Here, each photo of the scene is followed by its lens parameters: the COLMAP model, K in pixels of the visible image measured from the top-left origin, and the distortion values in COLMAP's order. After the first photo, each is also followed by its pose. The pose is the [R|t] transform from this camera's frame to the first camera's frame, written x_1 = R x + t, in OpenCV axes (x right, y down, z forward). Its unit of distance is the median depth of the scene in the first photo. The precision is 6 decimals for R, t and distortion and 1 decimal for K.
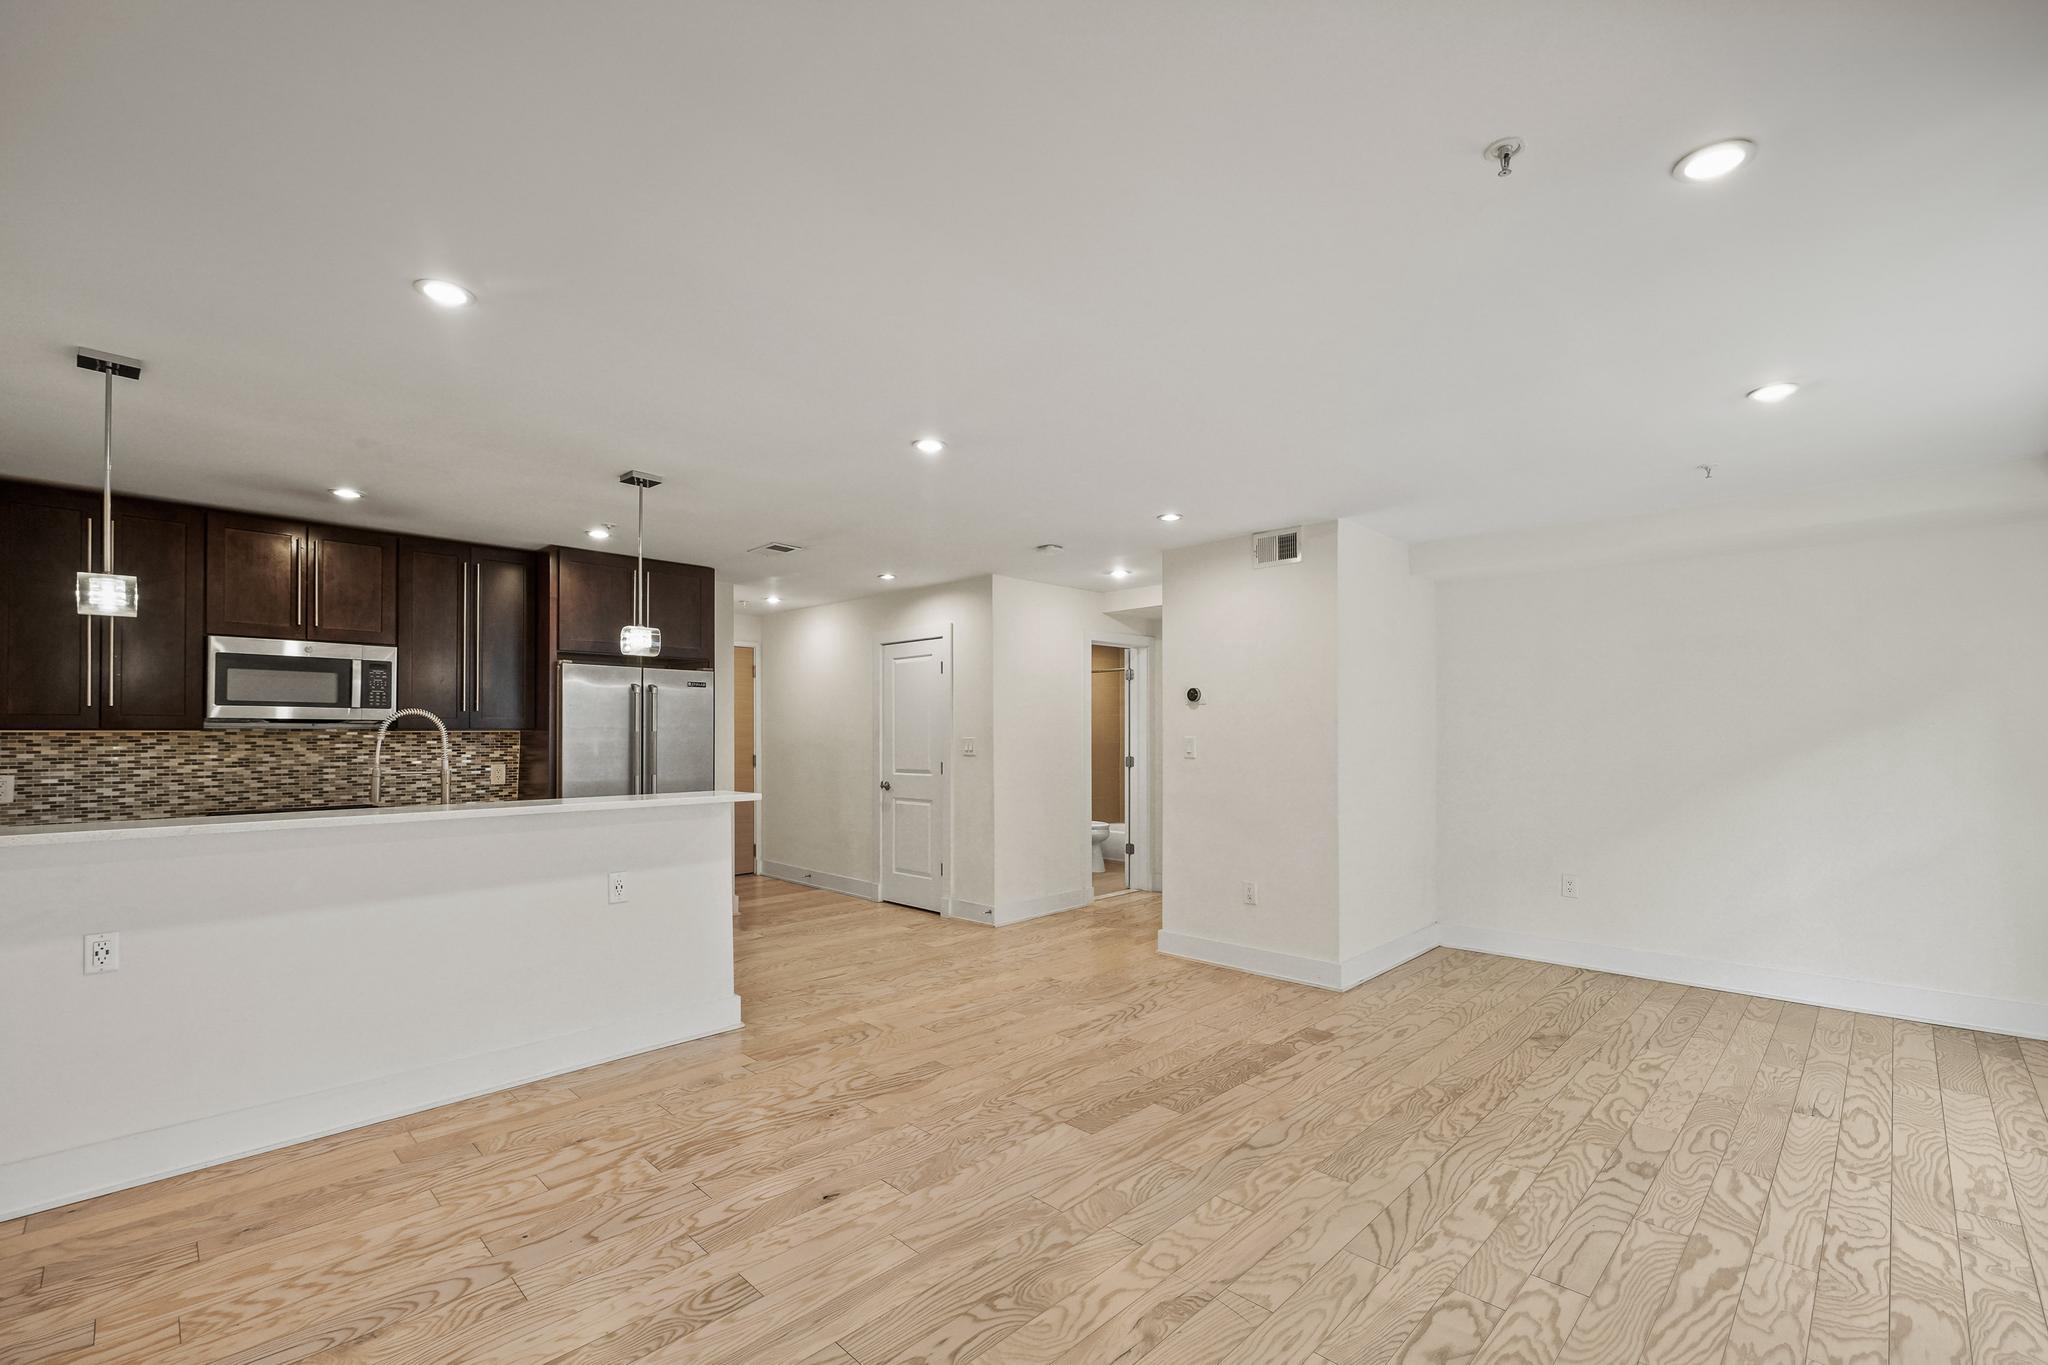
lens RADIAL K [[877.8, 0, 1035.8], [0, 877.8, 724.2], [0, 0, 1]] dist [0.001316, 0.000165]
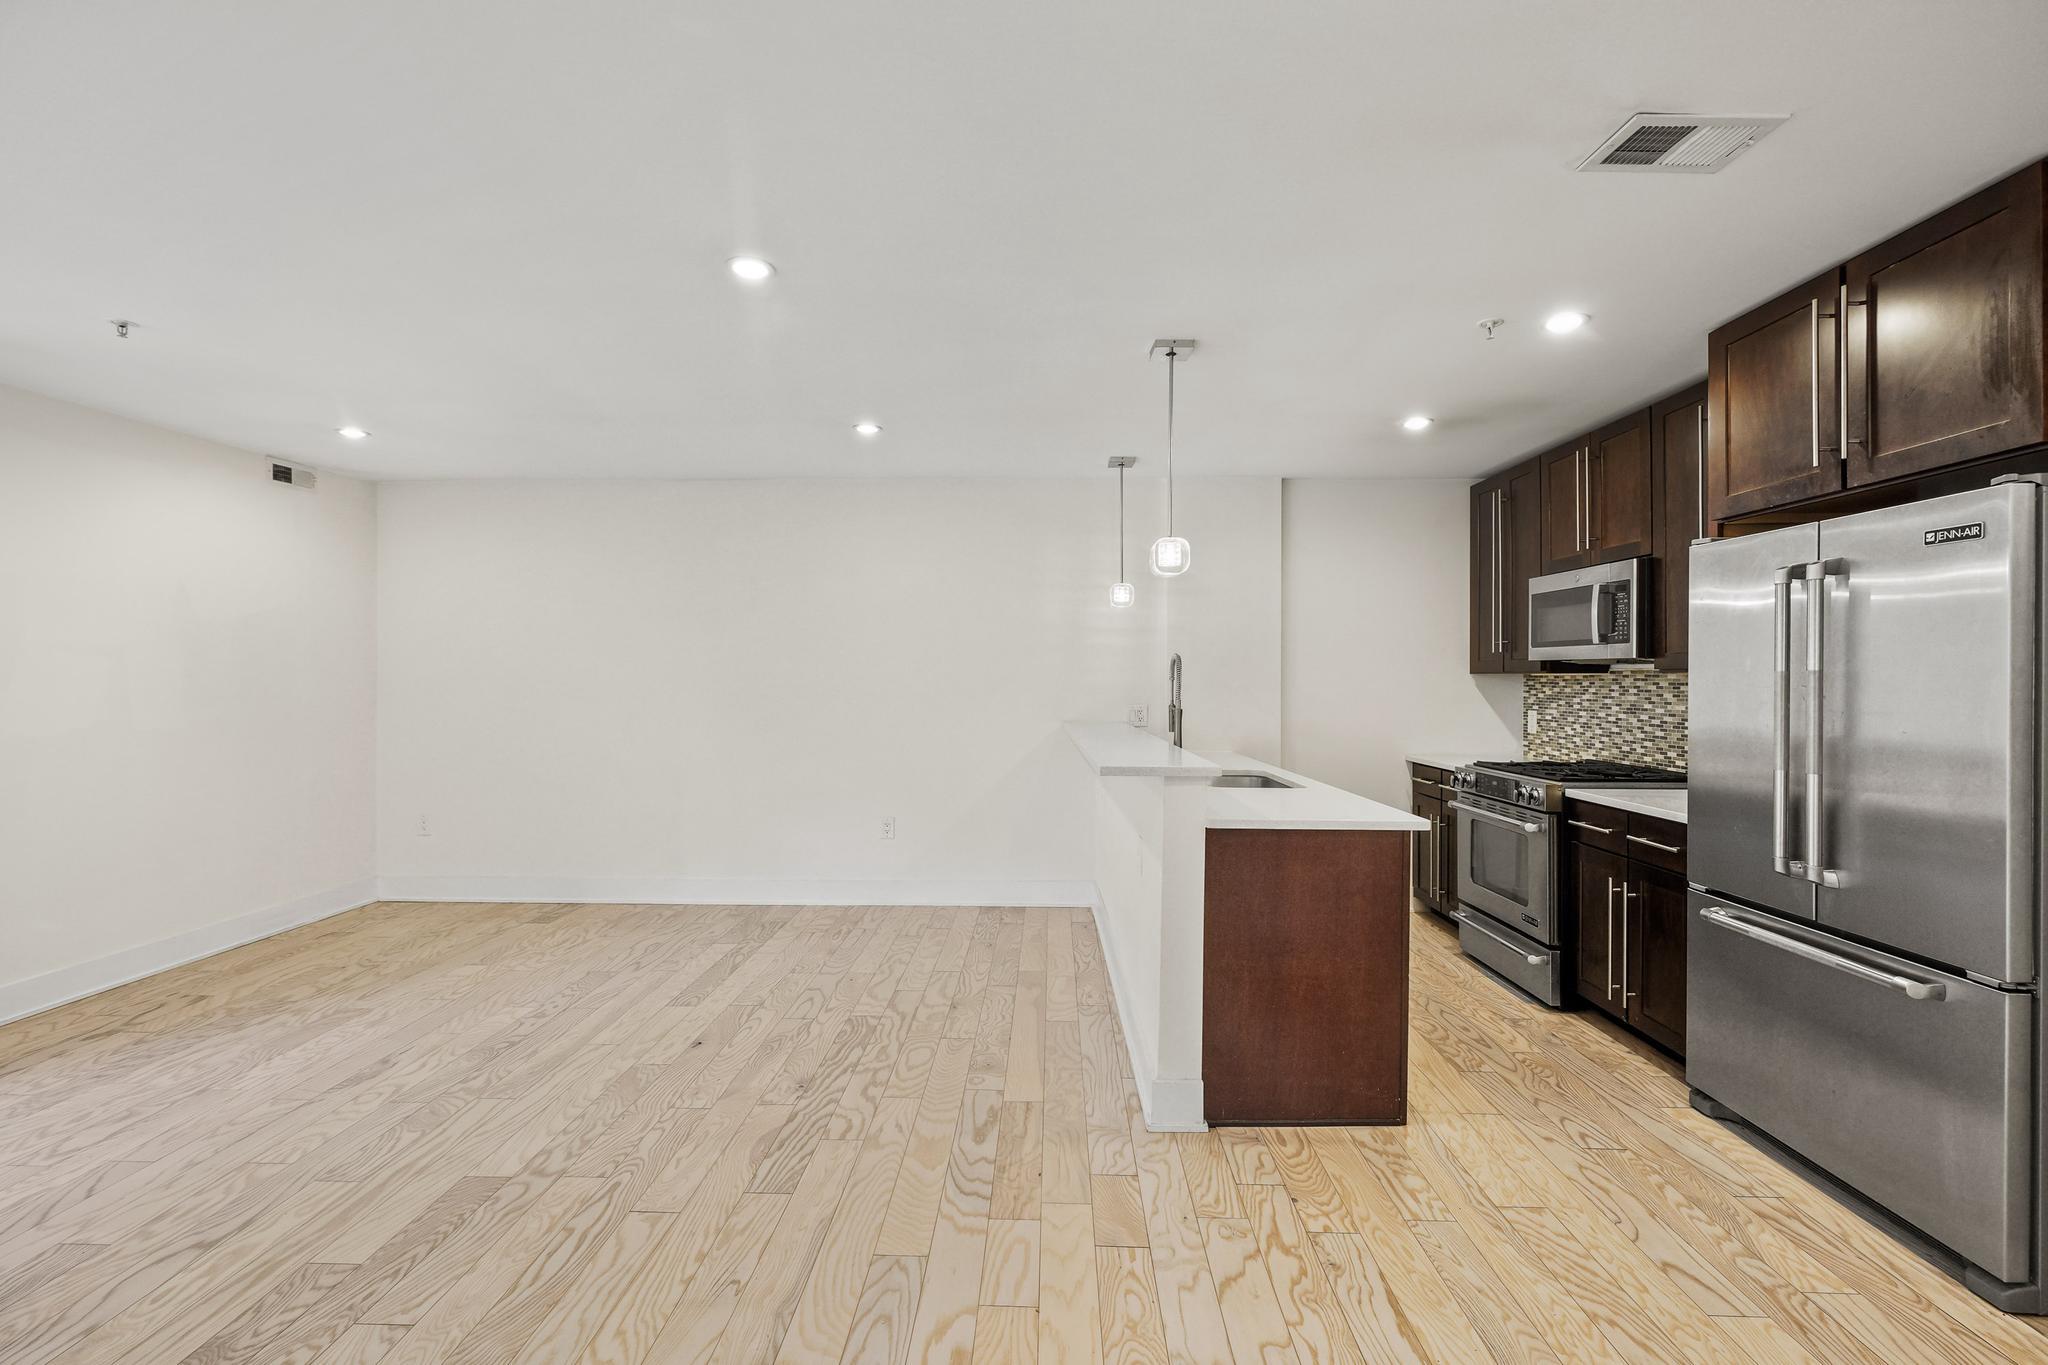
lens RADIAL K [[873.4, 0, 1027.3], [0, 873.4, 679.8], [0, 0, 1]] dist [-0.000258, 0.000389]
pose [[-0.737089, 0.000353, -0.675795, 0.183255], [0.004219, 0.999983, -0.004079, 0.019621], [0.675782, -0.005858, -0.737078, 1.589155]]
